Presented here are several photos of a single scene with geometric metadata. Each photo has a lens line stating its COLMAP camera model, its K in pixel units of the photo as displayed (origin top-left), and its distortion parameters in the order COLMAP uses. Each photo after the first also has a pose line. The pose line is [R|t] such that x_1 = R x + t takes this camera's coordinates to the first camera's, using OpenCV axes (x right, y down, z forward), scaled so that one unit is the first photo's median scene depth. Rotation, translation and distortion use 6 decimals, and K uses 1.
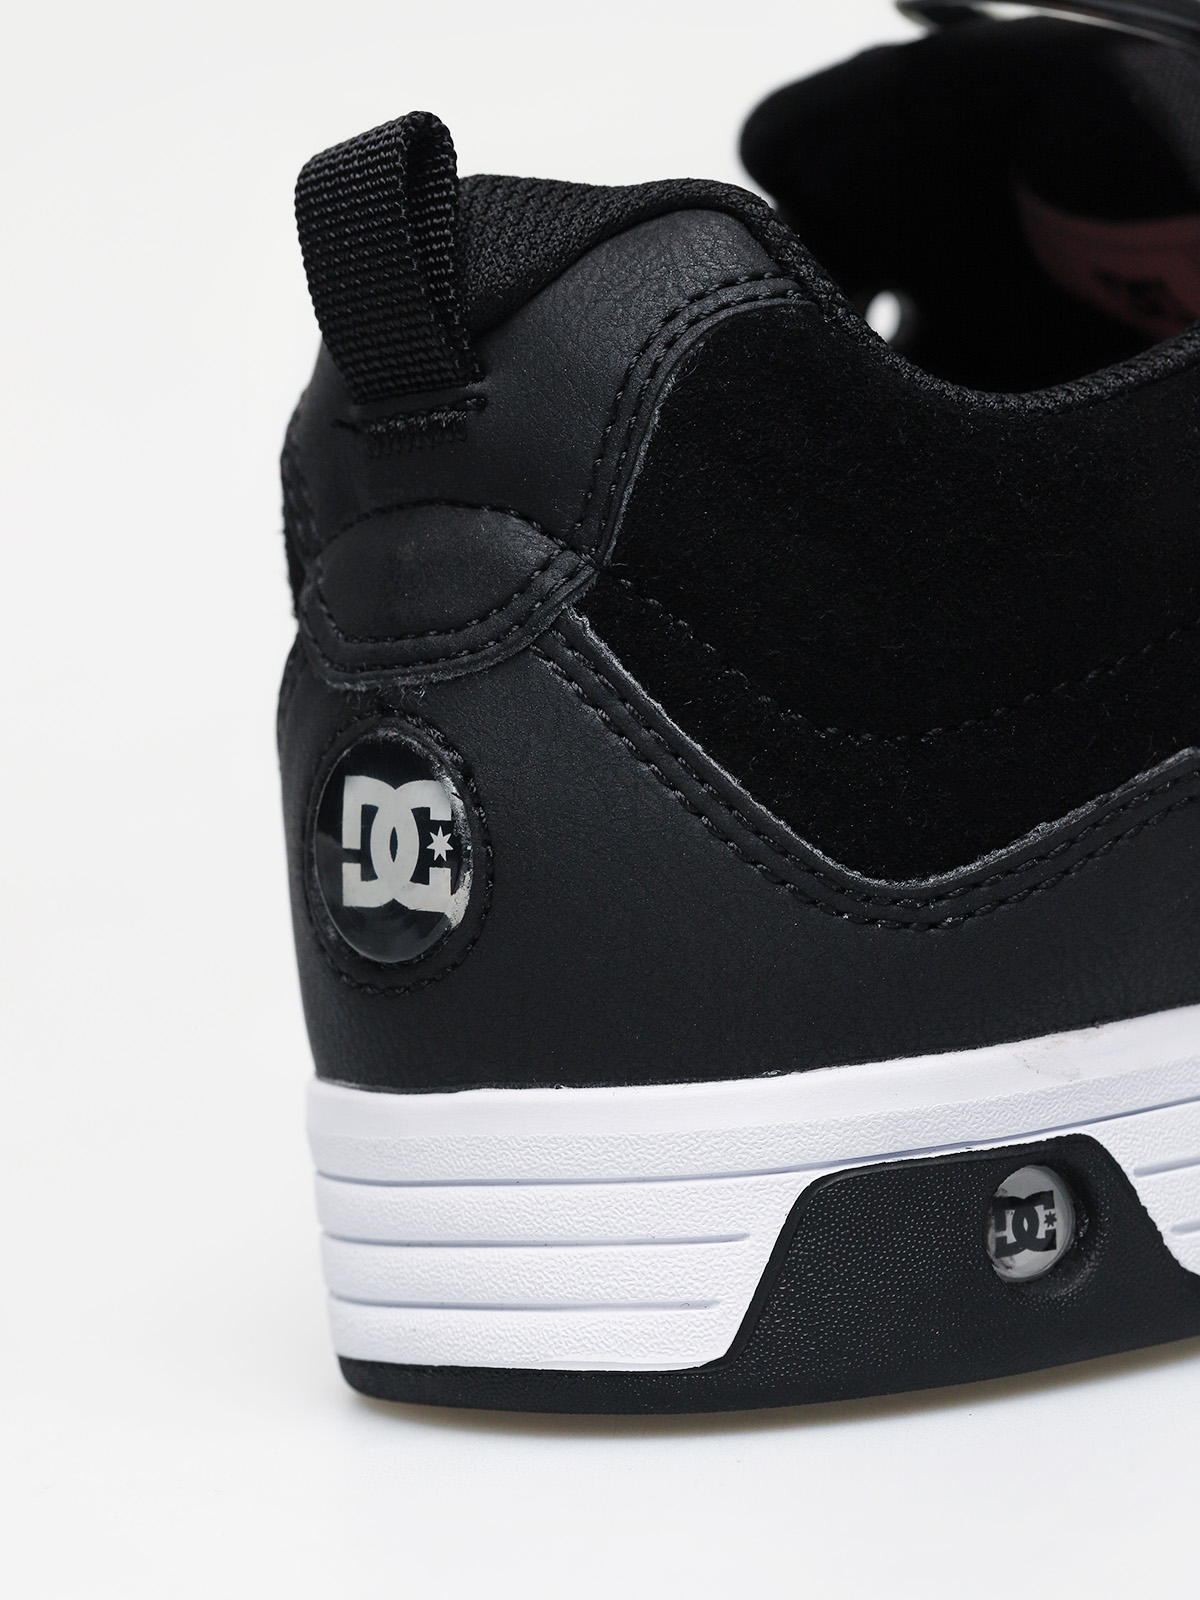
lens RADIAL K [[5627.9, 0, 598.8], [0, 5627.9, 794.5], [0, 0, 1]] dist [0.175248, 0.000000]
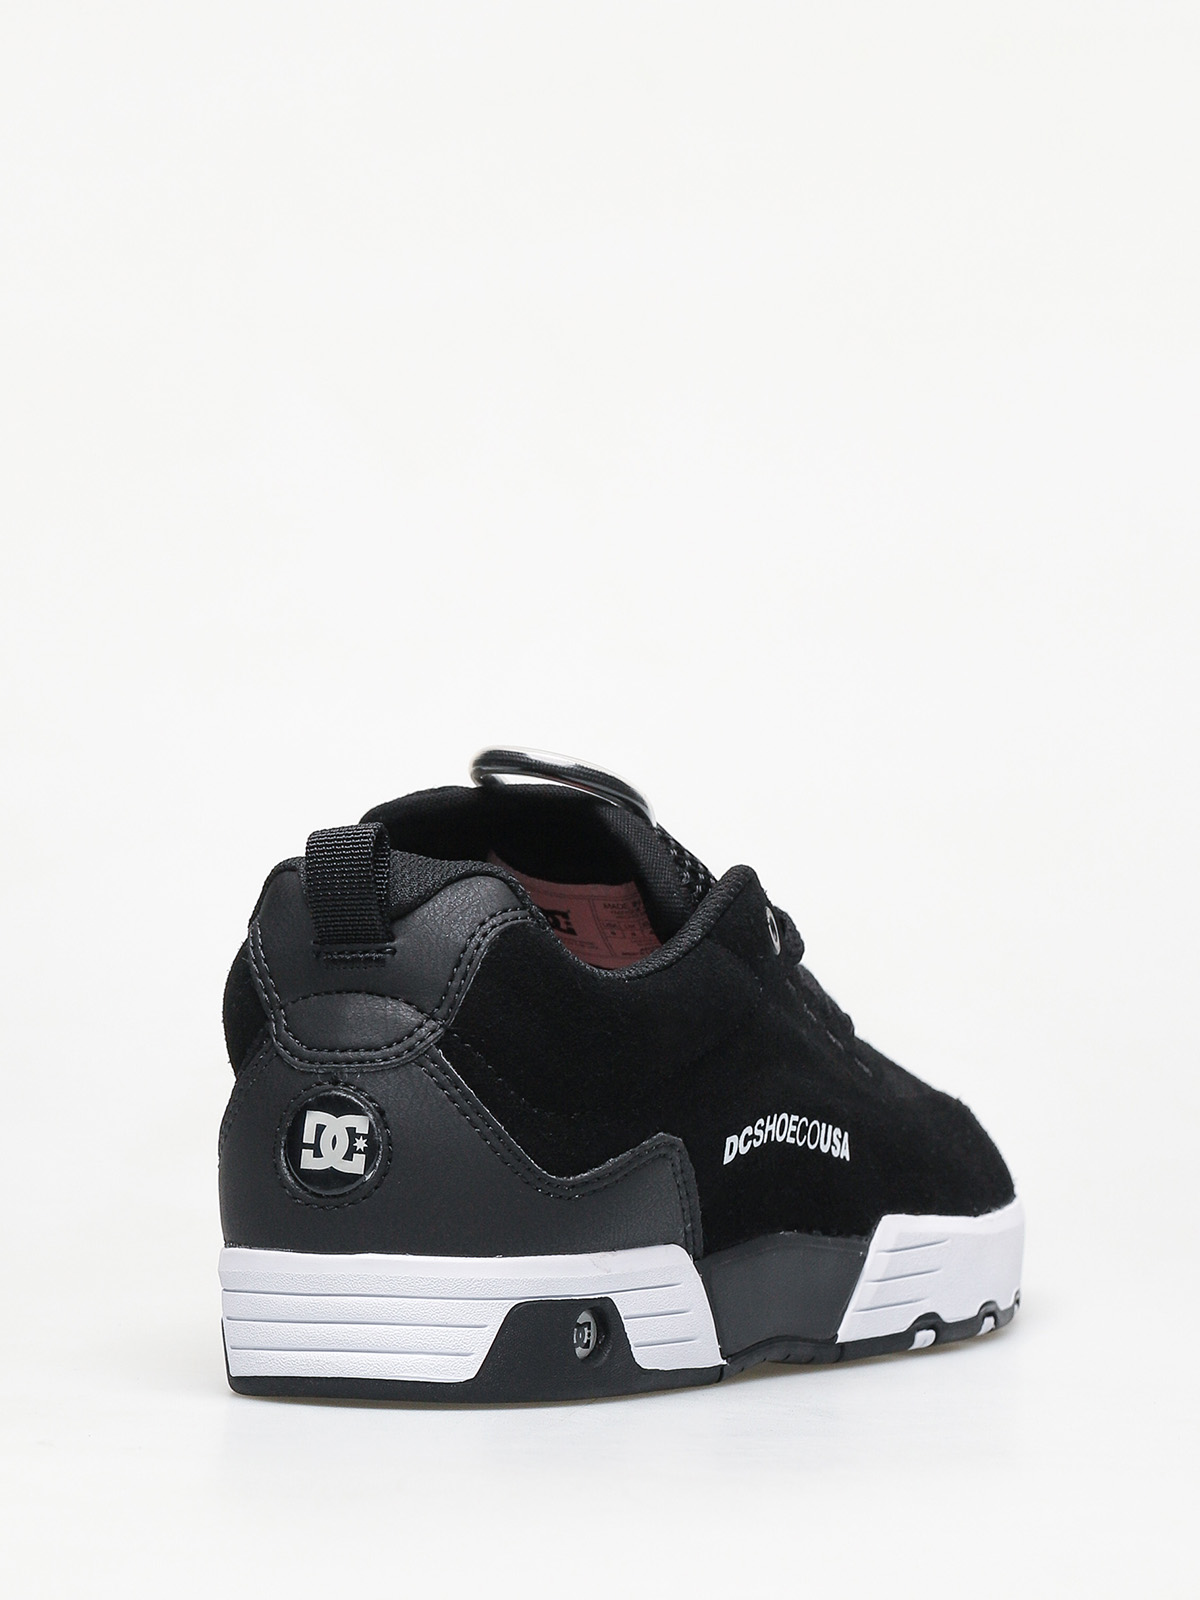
lens RADIAL K [[5627.9, 0, 601.1], [0, 5627.9, 801.8], [0, 0, 1]] dist [0.175248, 0.000000]
pose [[0.946787, 0.108881, 0.302885, -0.636318], [-0.083857, 0.991989, -0.094473, 0.078133], [-0.310745, 0.064046, 0.948333, -1.182660]]
